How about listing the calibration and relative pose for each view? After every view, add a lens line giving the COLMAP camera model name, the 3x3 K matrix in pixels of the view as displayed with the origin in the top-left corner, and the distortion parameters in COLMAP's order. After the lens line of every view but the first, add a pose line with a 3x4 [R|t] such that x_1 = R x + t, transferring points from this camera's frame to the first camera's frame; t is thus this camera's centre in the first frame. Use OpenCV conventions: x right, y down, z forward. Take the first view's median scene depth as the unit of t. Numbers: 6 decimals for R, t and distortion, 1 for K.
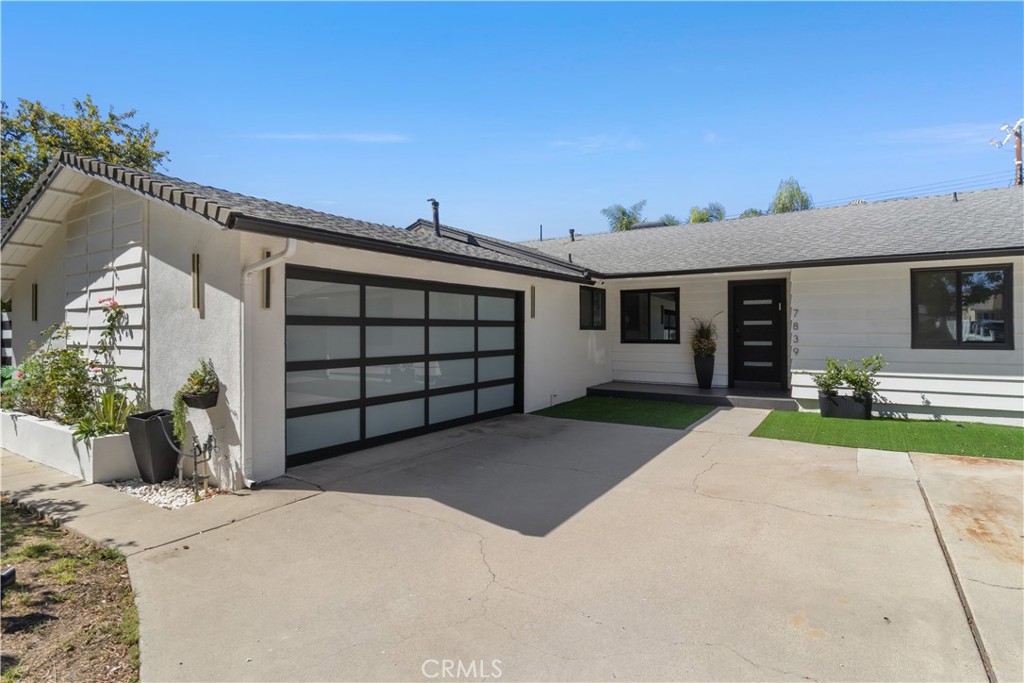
lens RADIAL K [[520.8, 0, 512.0], [0, 520.8, 341.5], [0, 0, 1]] dist [-0.000313, 0.000121]
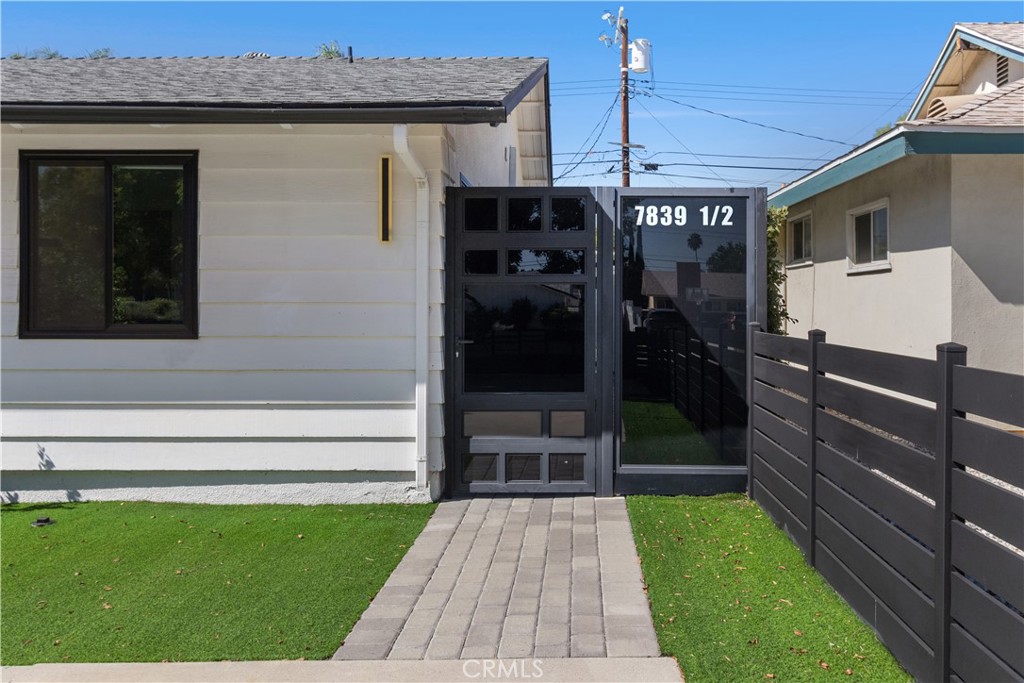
lens RADIAL K [[819.8, 0, 512.0], [0, 819.8, 341.5], [0, 0, 1]] dist [-0.002819, -0.000171]
pose [[0.869947, -0.019347, 0.492765, 0.776954], [0.005079, 0.999529, 0.030277, -0.002095], [-0.493118, -0.023837, 0.869636, 0.219876]]
